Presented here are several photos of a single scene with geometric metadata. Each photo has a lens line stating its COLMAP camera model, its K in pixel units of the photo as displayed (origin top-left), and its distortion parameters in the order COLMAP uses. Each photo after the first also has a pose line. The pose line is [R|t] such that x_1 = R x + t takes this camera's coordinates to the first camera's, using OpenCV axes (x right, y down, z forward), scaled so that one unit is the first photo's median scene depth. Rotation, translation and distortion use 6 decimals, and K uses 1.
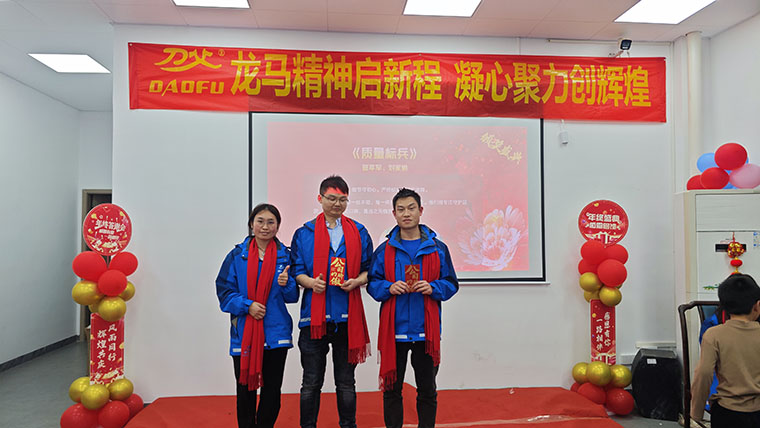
lens RADIAL K [[498.2, 0, 378.7], [0, 498.2, 218.9], [0, 0, 1]] dist [0.027686, -0.036889]
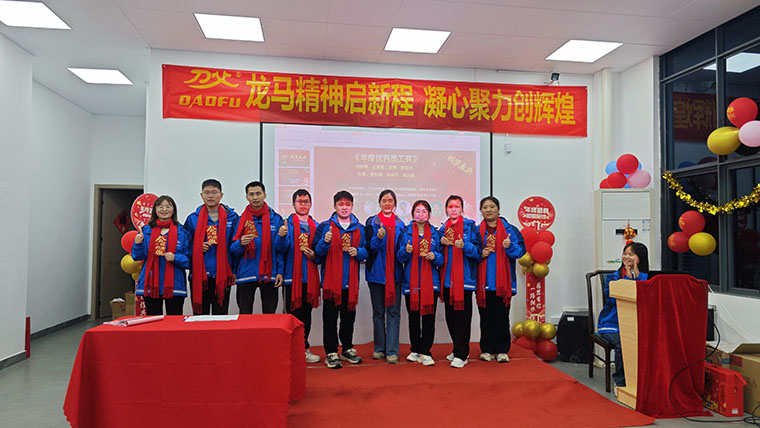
lens RADIAL K [[498.2, 0, 384.1], [0, 498.2, 218.6], [0, 0, 1]] dist [0.027686, -0.036889]
pose [[0.997794, 0.009282, 0.065738, -0.029955], [-0.008816, 0.999934, -0.007381, 0.032736], [-0.065802, 0.006785, 0.997810, -0.262706]]
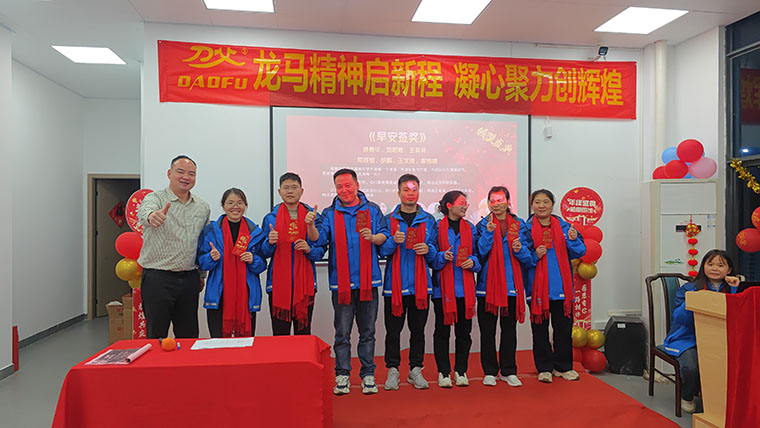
lens RADIAL K [[498.2, 0, 379.5], [0, 498.2, 215.9], [0, 0, 1]] dist [0.027686, -0.036889]
pose [[0.998262, 0.000958, 0.058923, -0.082082], [-0.002458, 0.999675, 0.025374, -0.000180], [-0.058879, -0.025474, 0.997940, -0.117875]]
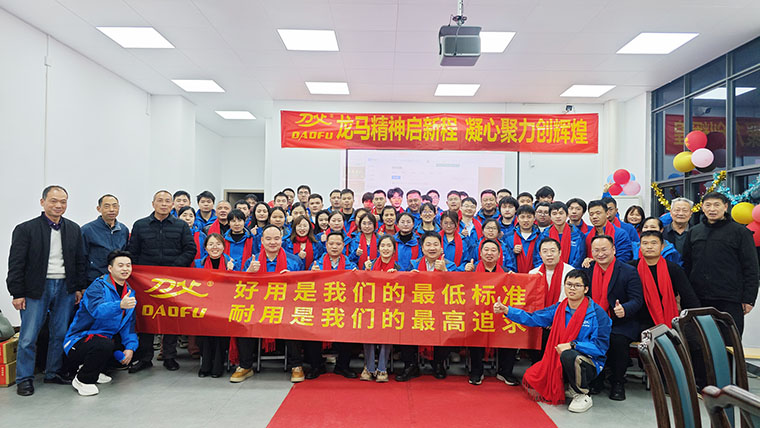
lens RADIAL K [[498.2, 0, 375.6], [0, 498.2, 220.5], [0, 0, 1]] dist [0.027686, -0.036889]
pose [[0.994765, 0.014313, -0.101179, 0.025292], [-0.012947, 0.999816, 0.014145, 0.012650], [0.101363, -0.012761, 0.994768, -0.738399]]
